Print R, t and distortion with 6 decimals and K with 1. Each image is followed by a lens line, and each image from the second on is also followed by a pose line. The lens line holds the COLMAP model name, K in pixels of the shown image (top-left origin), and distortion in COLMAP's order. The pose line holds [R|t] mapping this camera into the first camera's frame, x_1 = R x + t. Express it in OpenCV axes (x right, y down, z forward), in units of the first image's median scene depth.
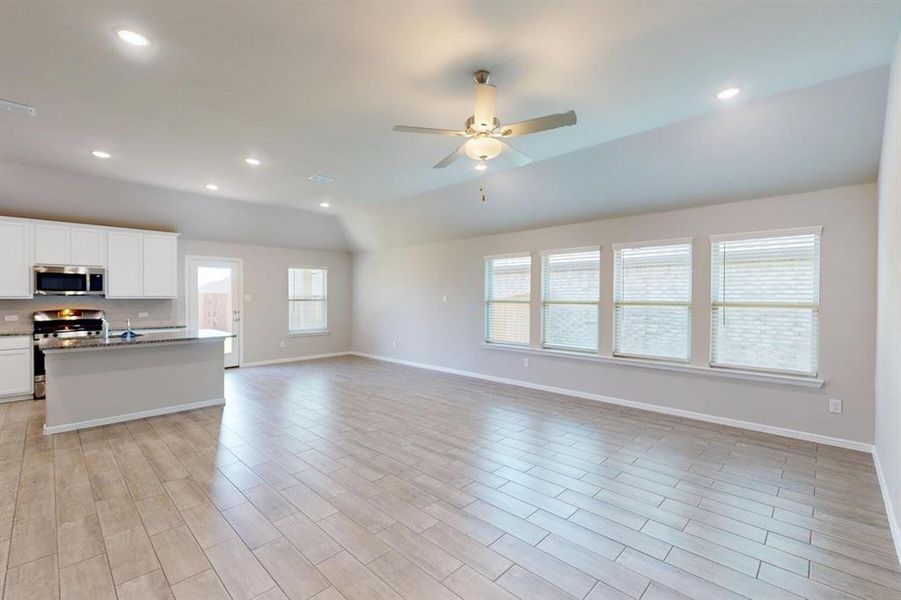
lens RADIAL K [[390.2, 0, 450.5], [0, 390.2, 300.0], [0, 0, 1]] dist [-0.000154, -0.000797]
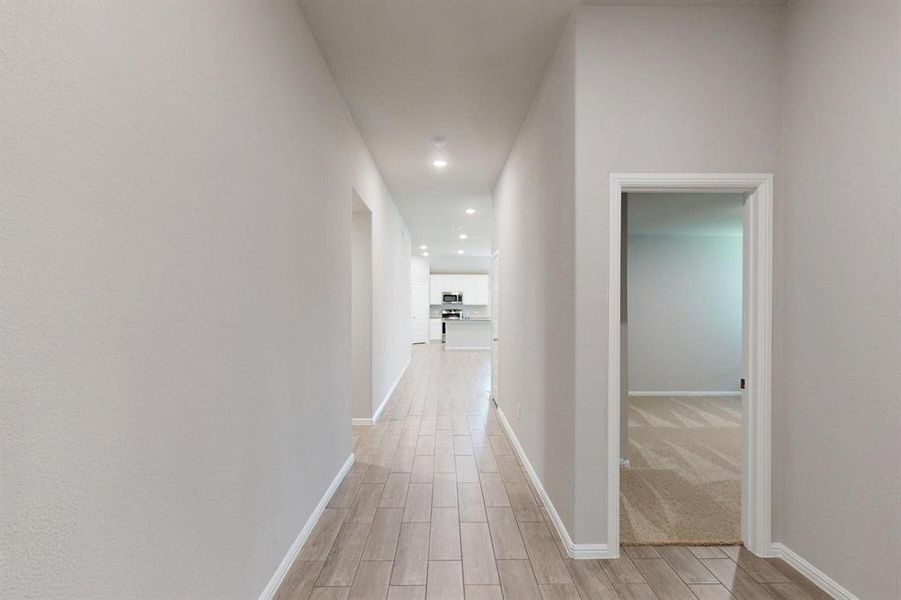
lens RADIAL K [[390.2, 0, 450.5], [0, 390.2, 300.0], [0, 0, 1]] dist [-0.000154, -0.000797]
pose [[0.702093, -0.005812, -0.712061, 0.794236], [-0.008886, 0.999817, -0.016922, 0.008867], [0.712029, 0.018208, 0.701914, -0.763350]]
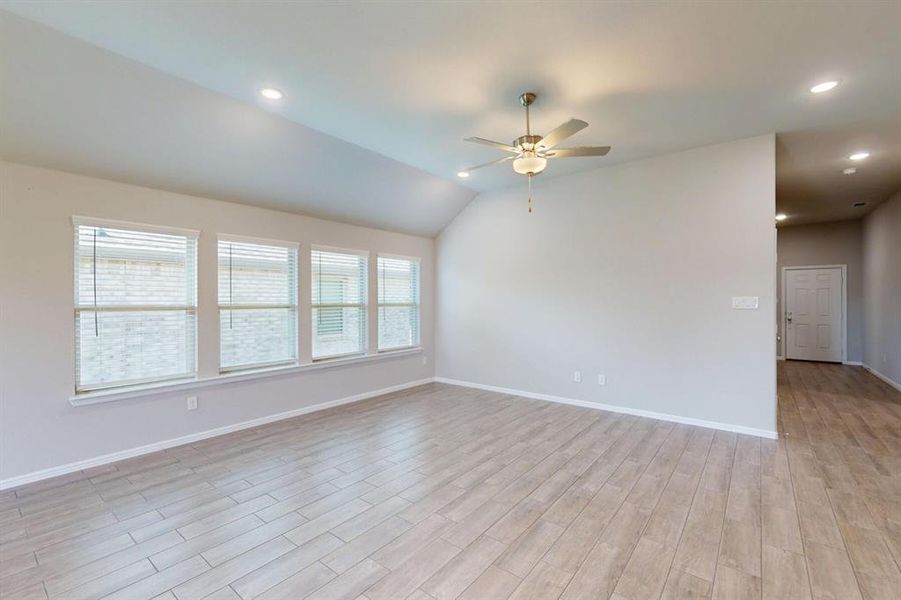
lens RADIAL K [[390.2, 0, 450.5], [0, 390.2, 300.0], [0, 0, 1]] dist [-0.000154, -0.000797]
pose [[-0.094757, 0.000349, 0.995500, -0.502073], [0.010857, 0.999941, 0.000683, -0.003837], [-0.995441, 0.010873, -0.094755, 0.671502]]
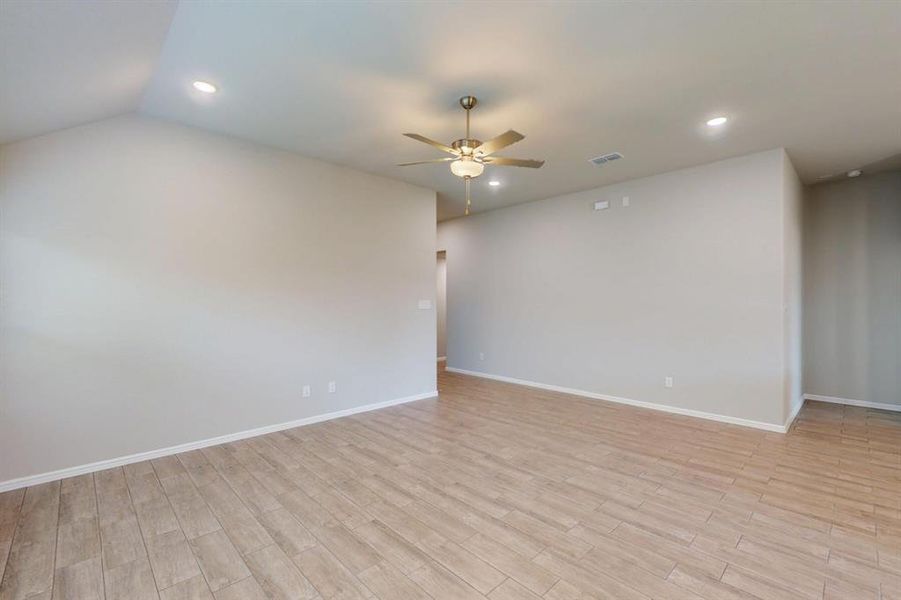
lens RADIAL K [[390.2, 0, 450.5], [0, 390.2, 300.0], [0, 0, 1]] dist [-0.000154, -0.000797]
pose [[-0.999132, -0.000604, 0.041662, 0.043679], [-0.000482, 0.999996, 0.002928, -0.008390], [-0.041664, 0.002906, -0.999127, 1.063803]]
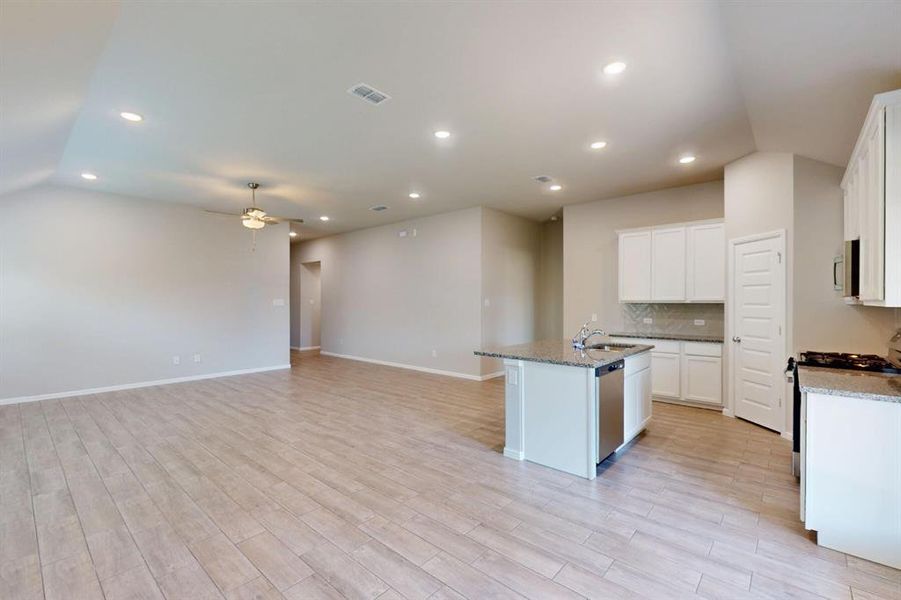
lens RADIAL K [[386.8, 0, 450.8], [0, 386.8, 306.3], [0, 0, 1]] dist [-0.001490, 0.000119]
pose [[-0.998824, -0.000876, -0.048482, -0.399674], [-0.001907, 0.999773, 0.021232, -0.011547], [0.048452, 0.021300, -0.998598, 1.487379]]
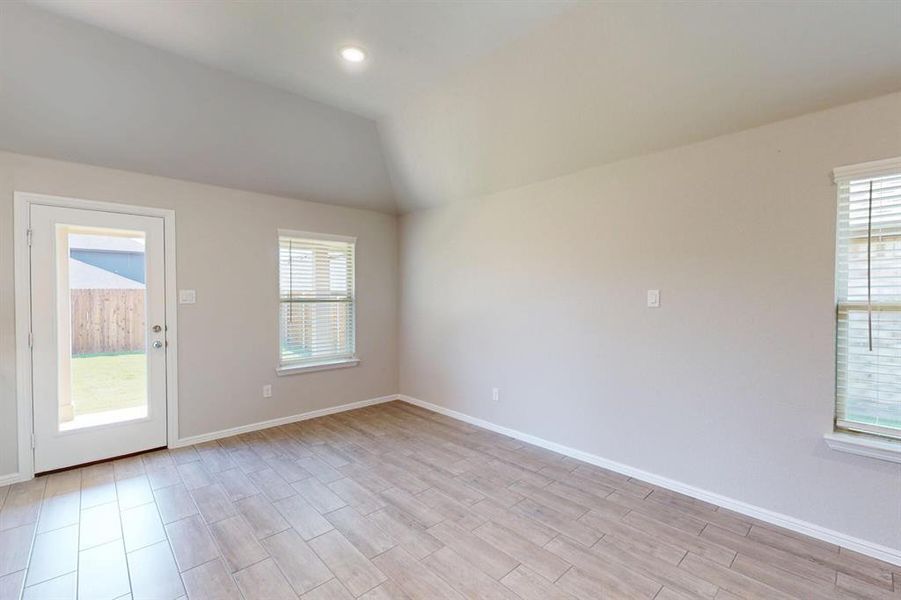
lens RADIAL K [[390.2, 0, 450.5], [0, 390.2, 300.0], [0, 0, 1]] dist [-0.000154, -0.000797]
pose [[0.998456, -0.000106, -0.055552, -0.249270], [0.000239, 0.999997, 0.002391, -0.003366], [0.055551, -0.002400, 0.998453, 0.753869]]
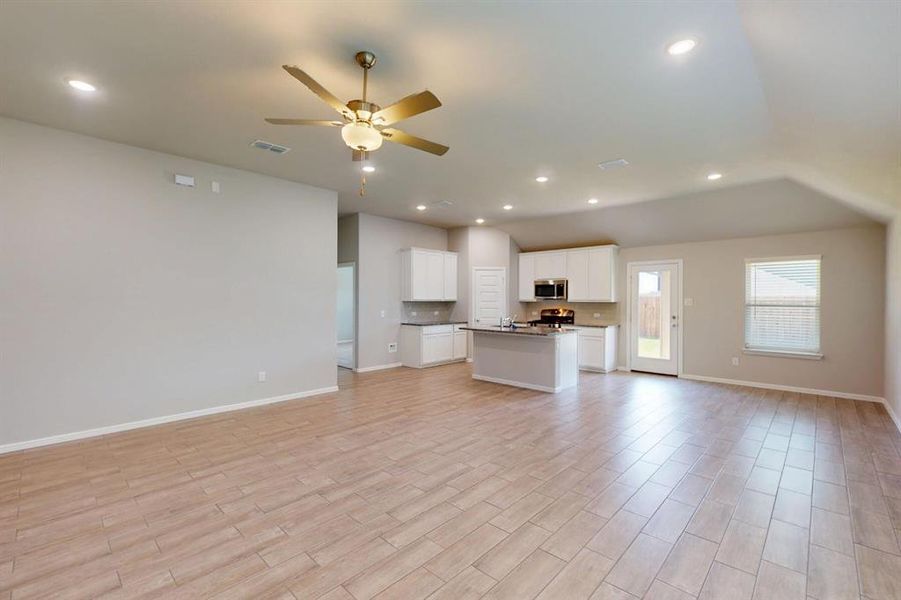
lens RADIAL K [[390.2, 0, 450.5], [0, 390.2, 300.0], [0, 0, 1]] dist [-0.000154, -0.000797]
pose [[0.004755, 0.000898, -0.999988, 0.504307], [-0.011082, 0.999938, 0.000845, -0.006582], [0.999927, 0.011077, 0.004765, 0.608488]]
